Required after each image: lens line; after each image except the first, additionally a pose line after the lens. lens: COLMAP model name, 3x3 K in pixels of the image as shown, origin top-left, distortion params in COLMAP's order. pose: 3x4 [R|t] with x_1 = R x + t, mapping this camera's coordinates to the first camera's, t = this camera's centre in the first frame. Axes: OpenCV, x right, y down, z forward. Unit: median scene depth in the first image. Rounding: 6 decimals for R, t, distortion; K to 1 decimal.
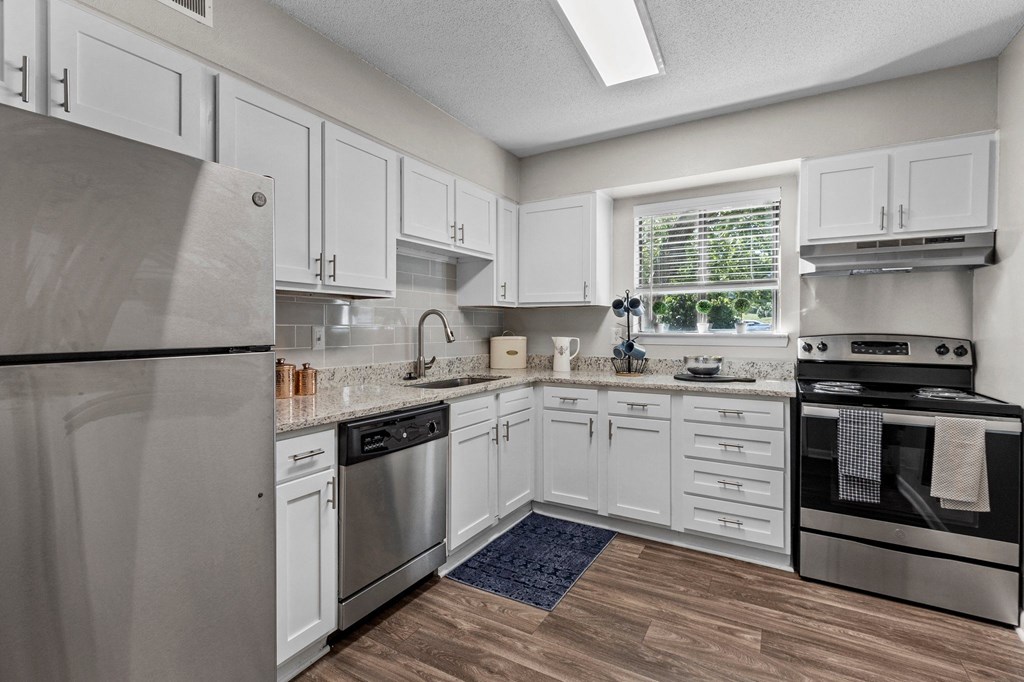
lens RADIAL K [[470.7, 0, 513.3], [0, 470.7, 333.1], [0, 0, 1]] dist [0.000679, -0.001122]
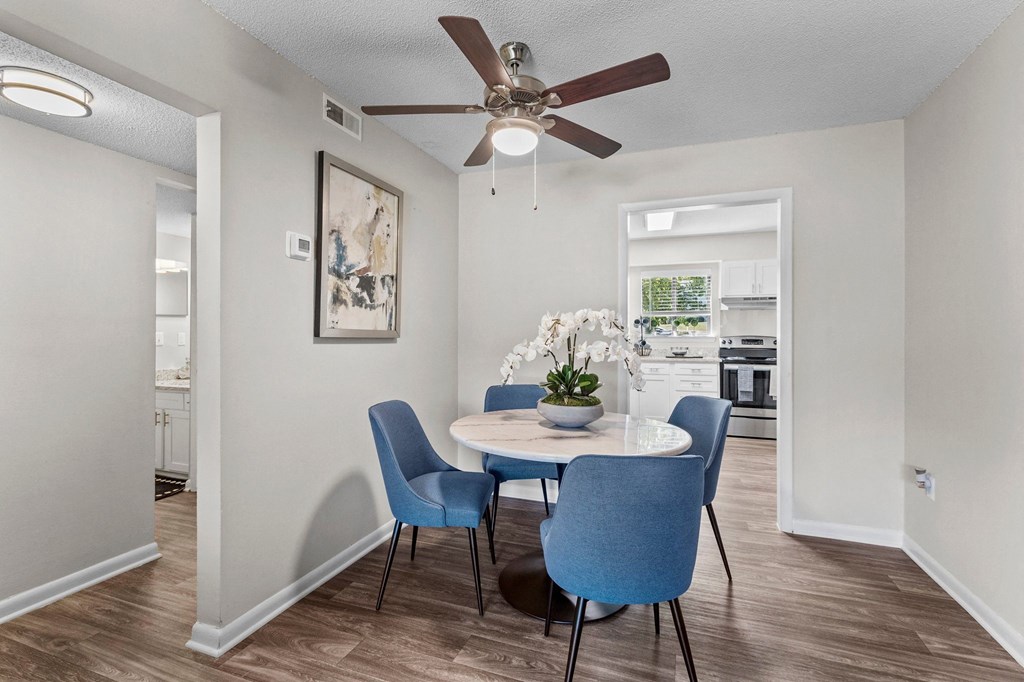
lens RADIAL K [[470.7, 0, 509.7], [0, 470.7, 336.0], [0, 0, 1]] dist [0.000679, -0.001122]
pose [[0.983680, -0.001431, 0.179921, -0.814510], [0.003181, 0.999950, -0.009439, 0.020168], [-0.179898, 0.009857, 0.983636, -1.065025]]
